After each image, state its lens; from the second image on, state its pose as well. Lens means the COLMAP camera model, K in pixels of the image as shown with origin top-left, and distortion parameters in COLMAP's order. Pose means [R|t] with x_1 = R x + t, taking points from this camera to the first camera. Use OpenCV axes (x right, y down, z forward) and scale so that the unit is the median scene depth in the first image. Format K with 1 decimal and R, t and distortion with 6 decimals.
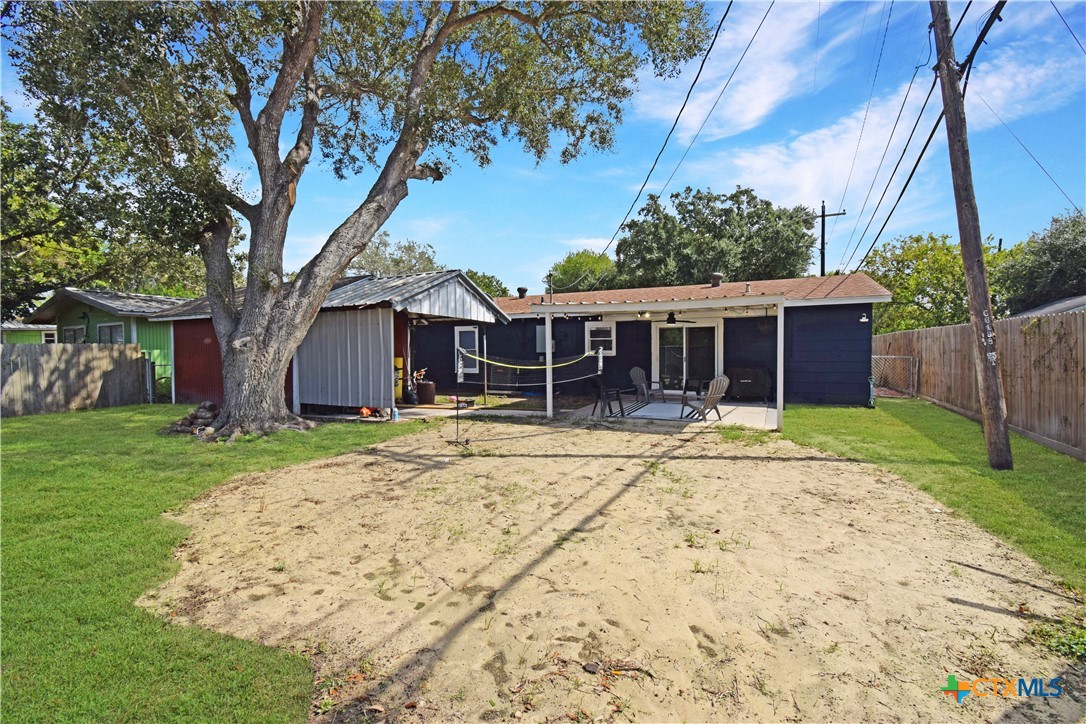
lens RADIAL K [[475.9, 0, 547.1], [0, 475.9, 361.7], [0, 0, 1]] dist [0.015049, -0.022694]
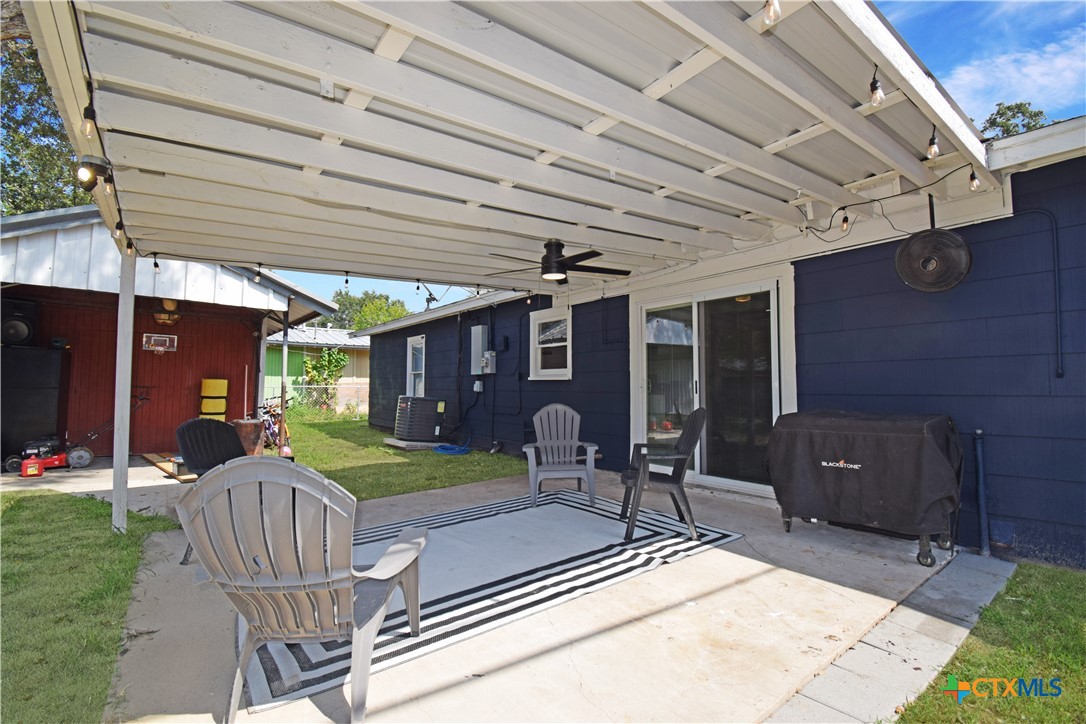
lens RADIAL K [[475.9, 0, 547.1], [0, 475.9, 361.7], [0, 0, 1]] dist [0.015049, -0.022694]
pose [[0.894987, -0.017547, -0.445748, 0.389192], [-0.014129, 0.997610, -0.067640, 0.003408], [0.445869, 0.066835, 0.892600, 0.674620]]
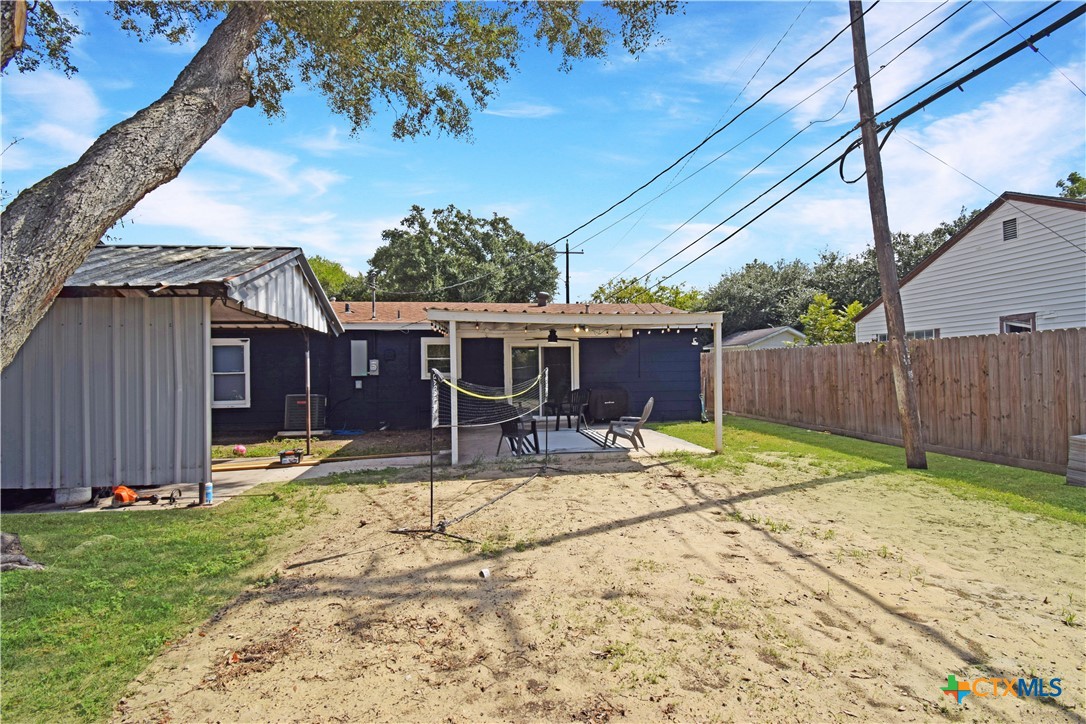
lens RADIAL K [[475.9, 0, 547.1], [0, 475.9, 361.7], [0, 0, 1]] dist [0.015049, -0.022694]
pose [[0.828970, 0.004938, 0.559272, -0.236890], [0.020622, 0.999011, -0.039387, -0.007027], [-0.558913, 0.044184, 0.828048, 0.253991]]
